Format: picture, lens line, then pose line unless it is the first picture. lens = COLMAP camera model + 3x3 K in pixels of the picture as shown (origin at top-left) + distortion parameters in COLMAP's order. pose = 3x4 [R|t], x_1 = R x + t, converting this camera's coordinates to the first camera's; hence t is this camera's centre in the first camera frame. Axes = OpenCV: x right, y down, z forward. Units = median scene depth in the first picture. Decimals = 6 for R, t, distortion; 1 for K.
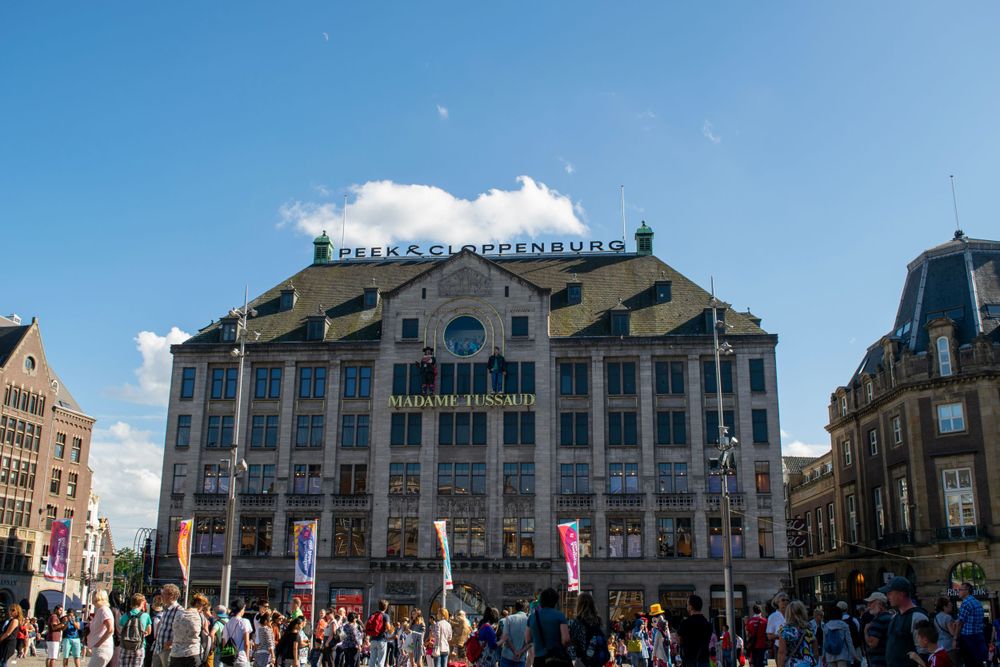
lens RADIAL K [[1009.1, 0, 499.3], [0, 1009.1, 333.5], [0, 0, 1]] dist [-0.066947, 0.000000]
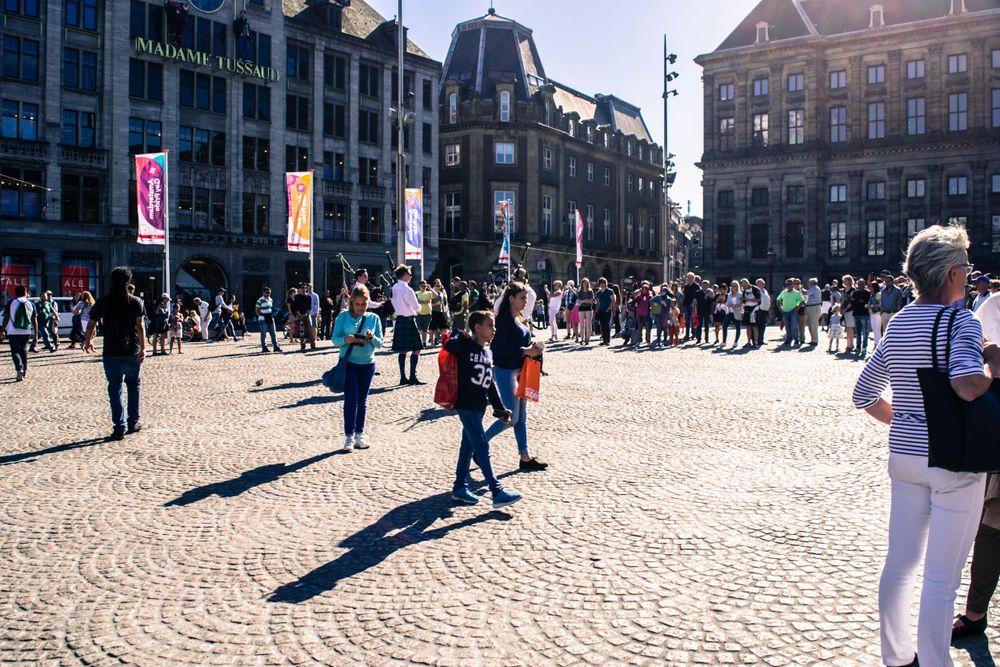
lens RADIAL K [[883.0, 0, 500.1], [0, 883.0, 335.0], [0, 0, 1]] dist [-0.084499, -0.002549]
pose [[0.550541, -0.035660, 0.834046, -0.556832], [-0.229494, 0.954128, 0.192280, 0.092192], [-0.802644, -0.297267, 0.517103, 0.311542]]
